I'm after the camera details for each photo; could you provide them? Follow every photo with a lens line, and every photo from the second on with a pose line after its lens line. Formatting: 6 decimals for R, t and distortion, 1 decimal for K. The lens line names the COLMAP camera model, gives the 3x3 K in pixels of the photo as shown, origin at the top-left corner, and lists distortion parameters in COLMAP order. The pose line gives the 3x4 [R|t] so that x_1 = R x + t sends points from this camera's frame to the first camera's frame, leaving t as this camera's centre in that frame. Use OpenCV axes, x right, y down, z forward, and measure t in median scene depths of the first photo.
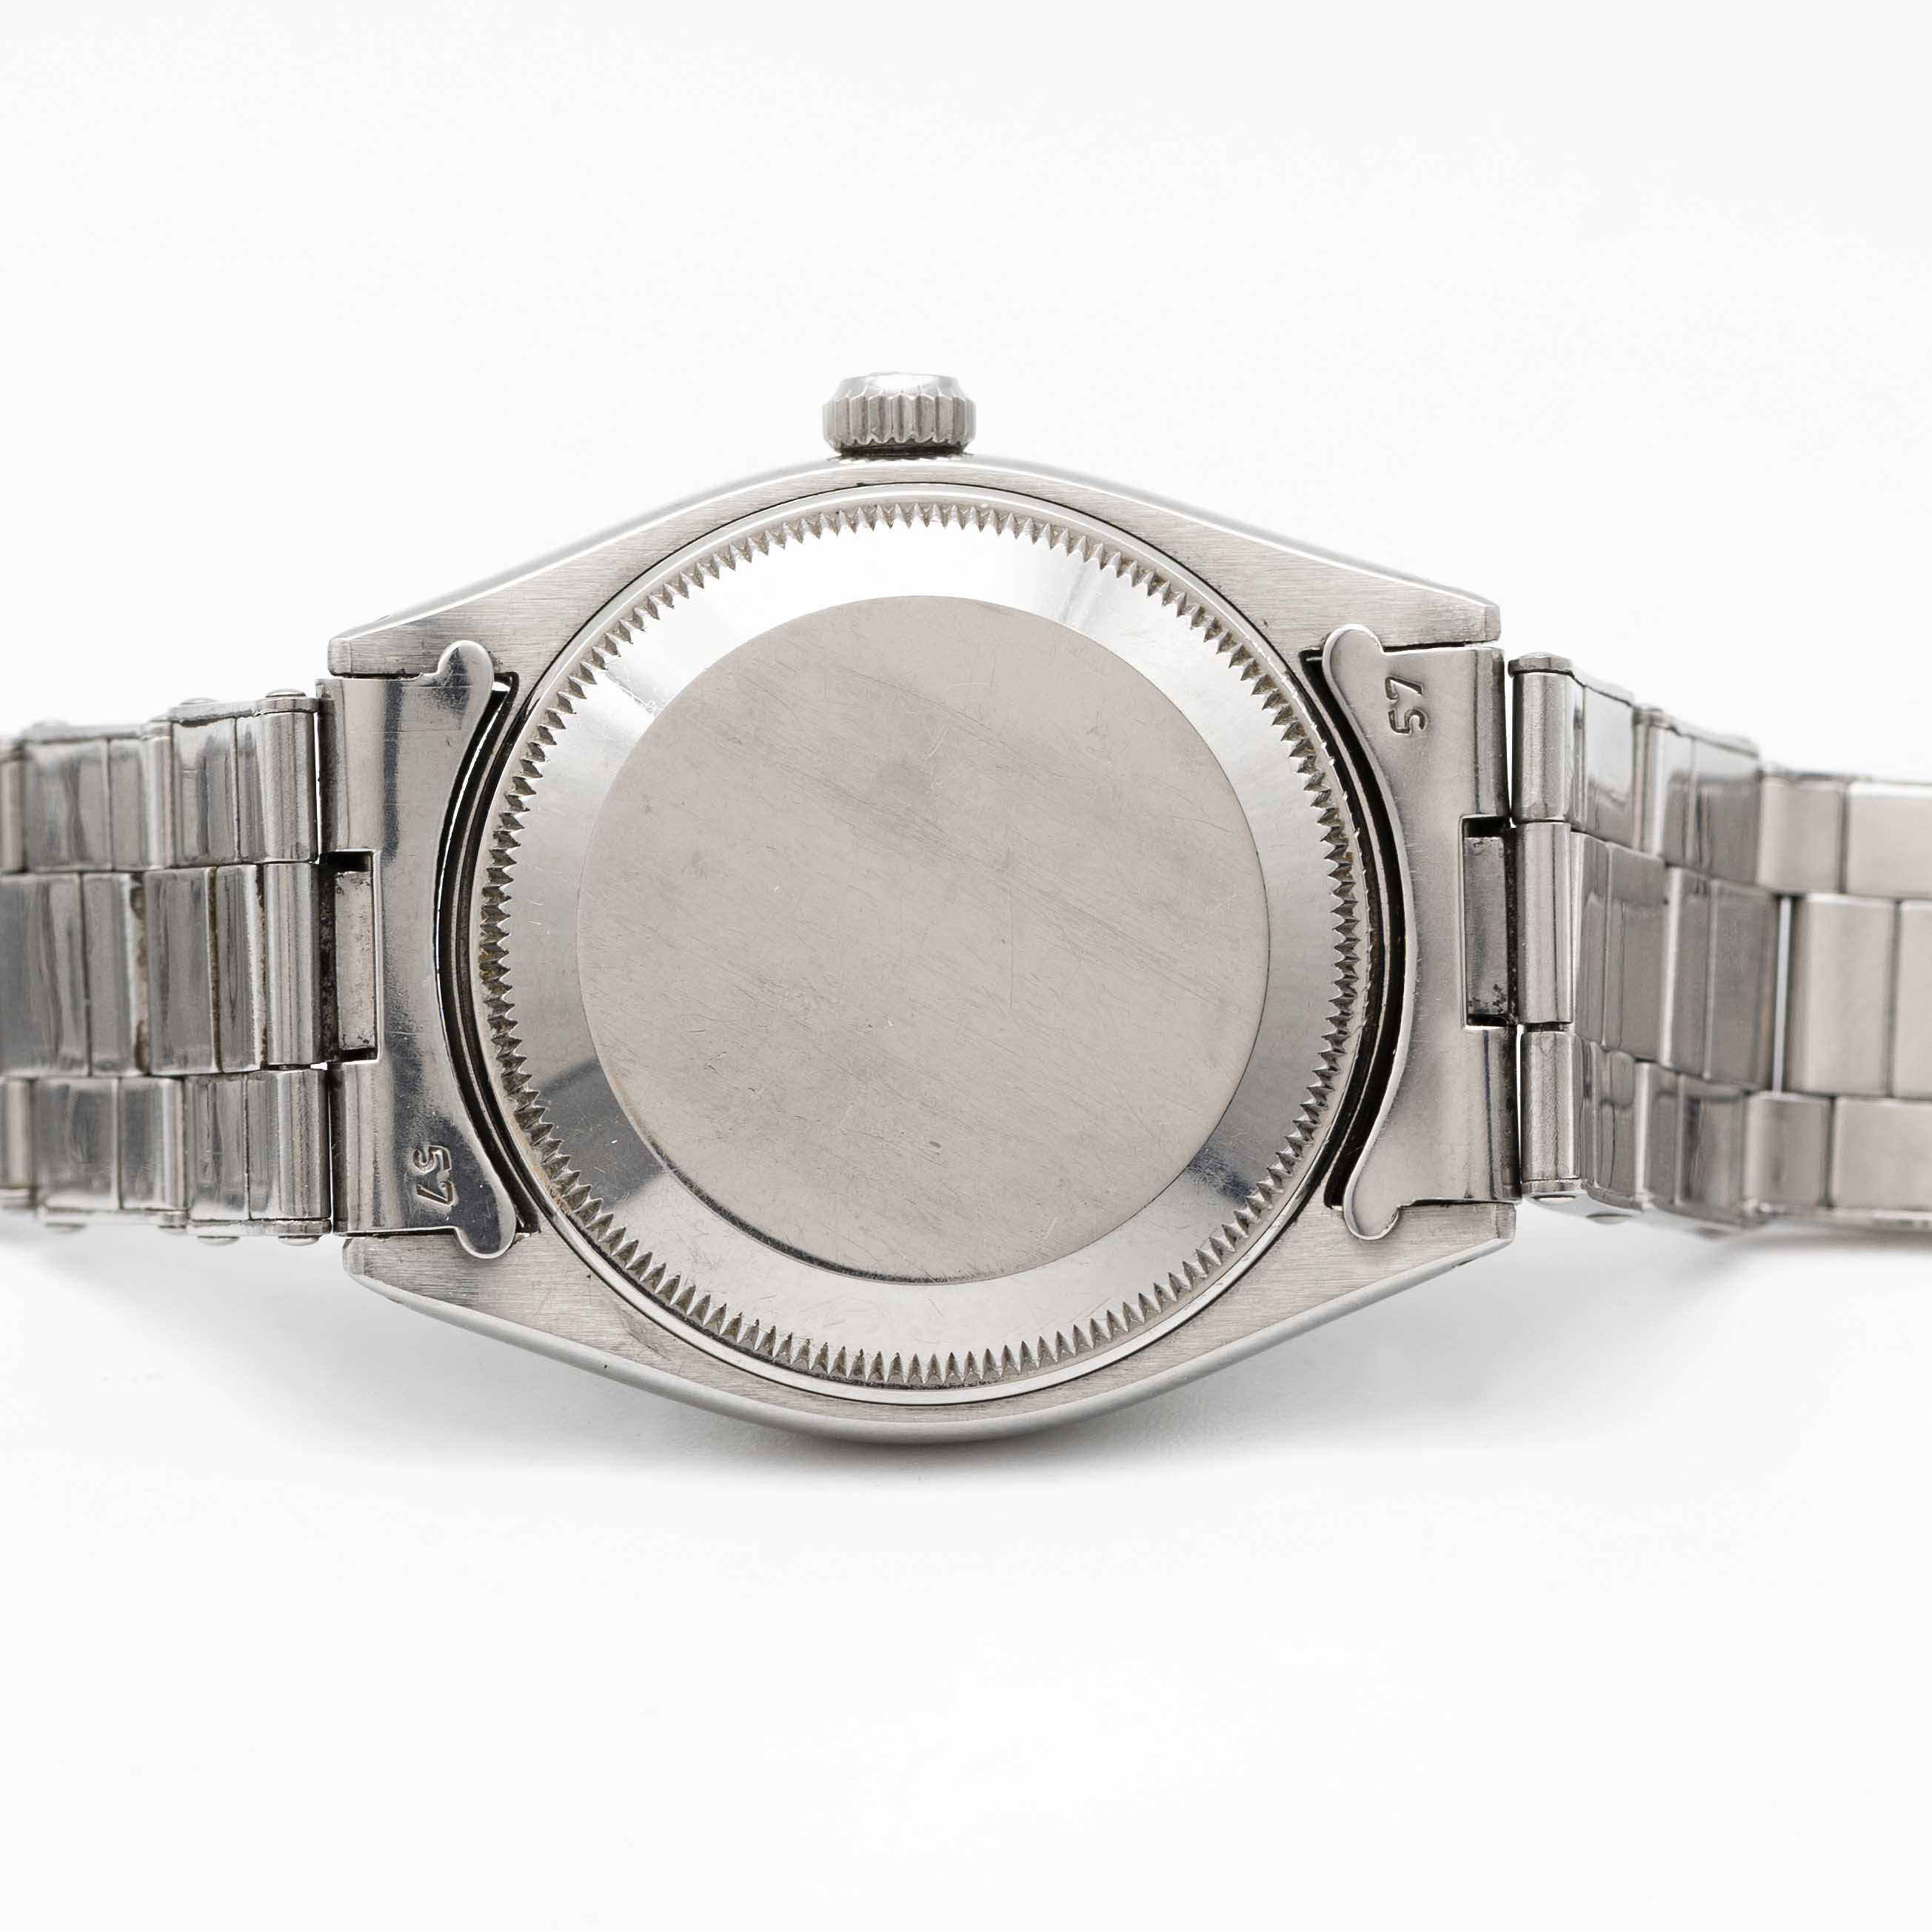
lens RADIAL K [[12043.2, 0, 966.0], [0, 12043.2, 965.5], [0, 0, 1]] dist [-1.105690, 22.037261]
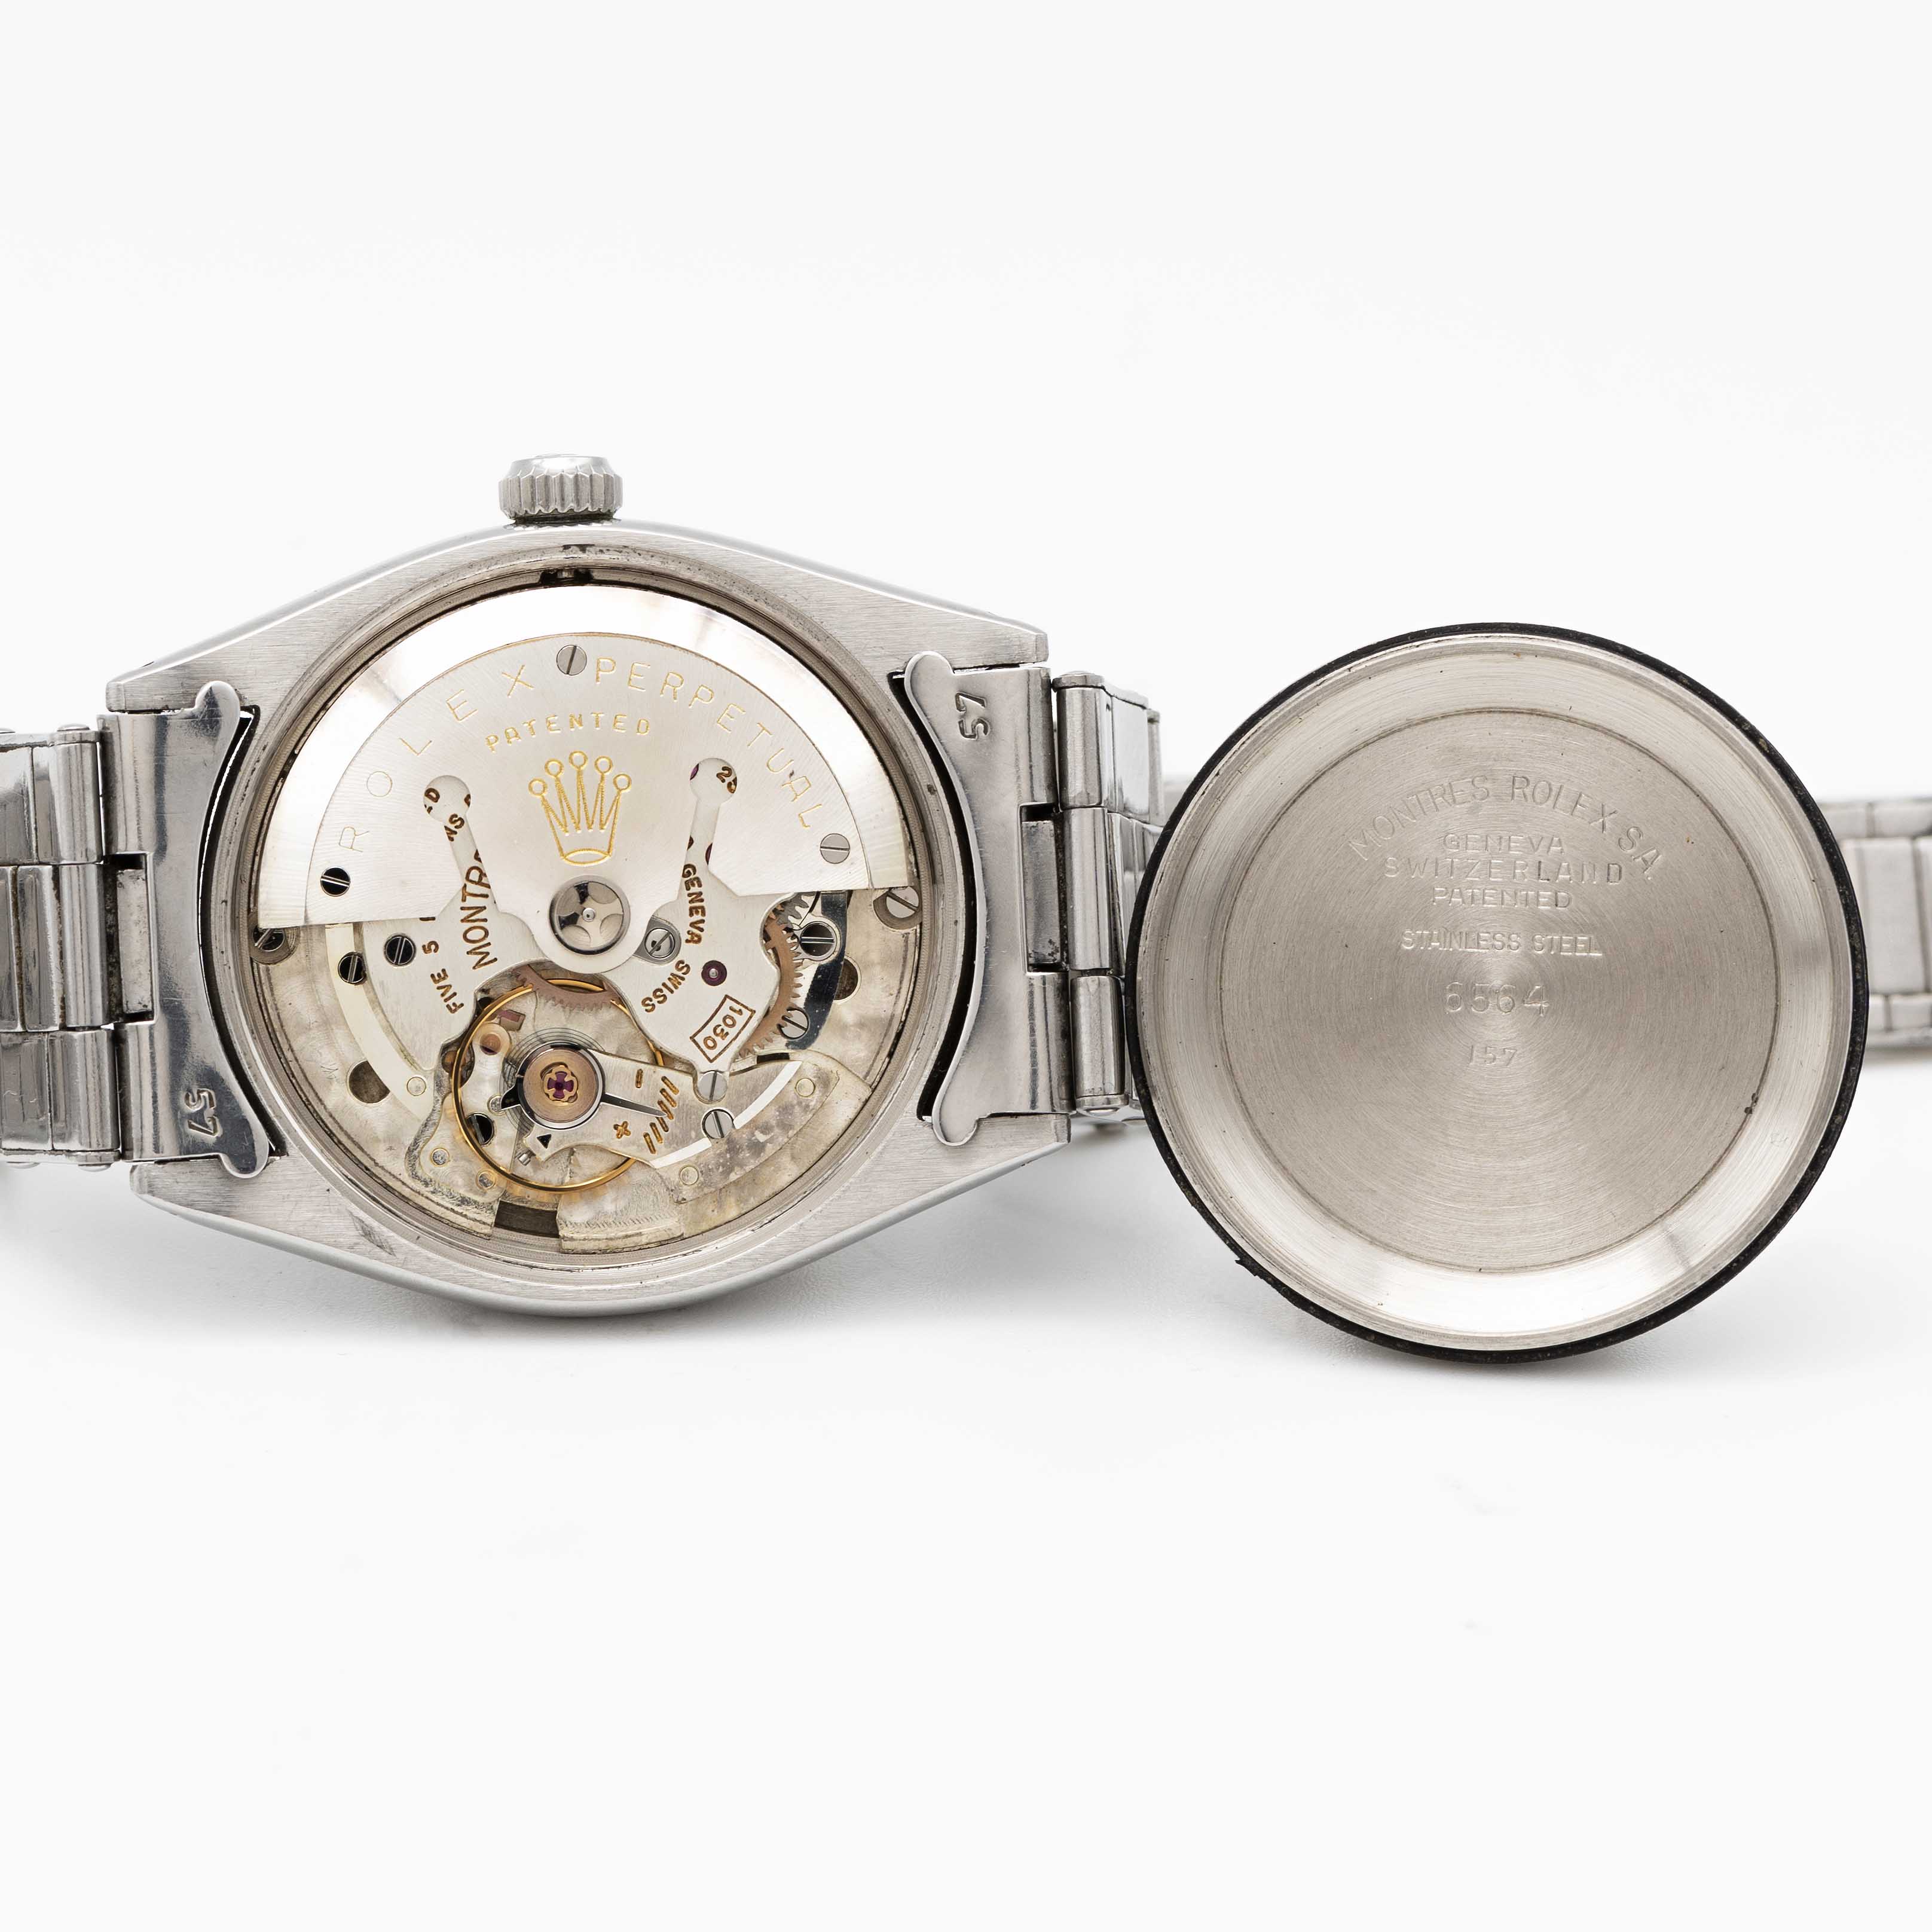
lens RADIAL K [[12044.0, 0, 966.0], [0, 12044.0, 966.0], [0, 0, 1]] dist [-1.105690, 22.037261]
pose [[0.999446, -0.024928, 0.022050, 0.007678], [0.024720, 0.999648, 0.009683, -0.007709], [-0.022284, -0.009133, 0.999710, -0.240682]]
